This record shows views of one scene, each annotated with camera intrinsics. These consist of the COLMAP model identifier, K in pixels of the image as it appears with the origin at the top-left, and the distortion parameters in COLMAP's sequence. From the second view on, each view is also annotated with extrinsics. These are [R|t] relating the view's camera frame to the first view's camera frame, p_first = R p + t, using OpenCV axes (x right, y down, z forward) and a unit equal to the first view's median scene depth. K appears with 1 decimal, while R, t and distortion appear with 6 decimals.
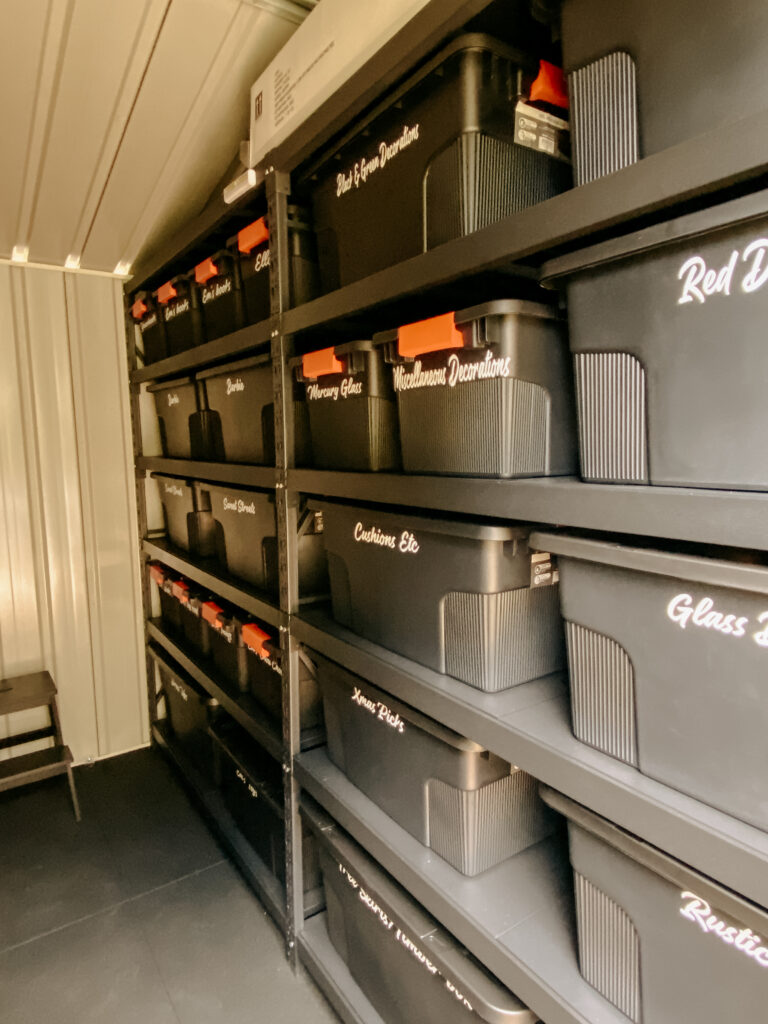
lens RADIAL K [[596.0, 0, 383.8], [0, 596.0, 503.0], [0, 0, 1]] dist [0.085571, -0.091083]
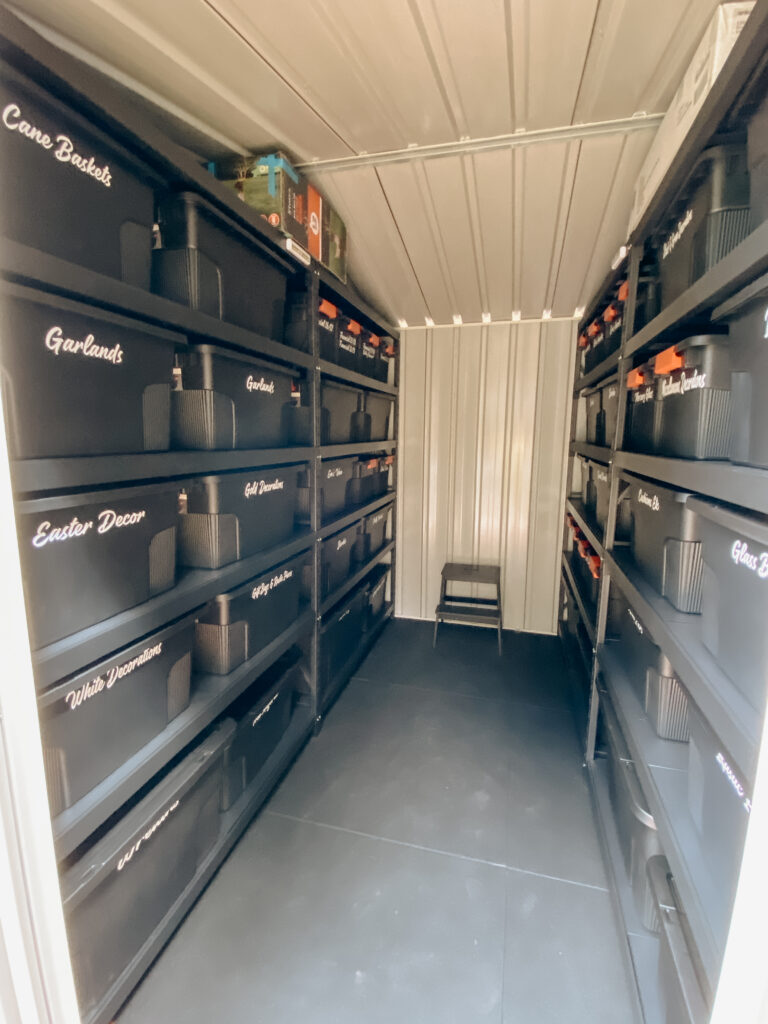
lens RADIAL K [[483.9, 0, 384.0], [0, 483.9, 512.0], [0, 0, 1]] dist [-0.000062, -0.000063]
pose [[0.634940, 0.154214, -0.757013, 0.384404], [-0.108554, 0.987962, 0.110212, 0.021776], [0.764897, 0.012198, 0.644037, -0.188145]]
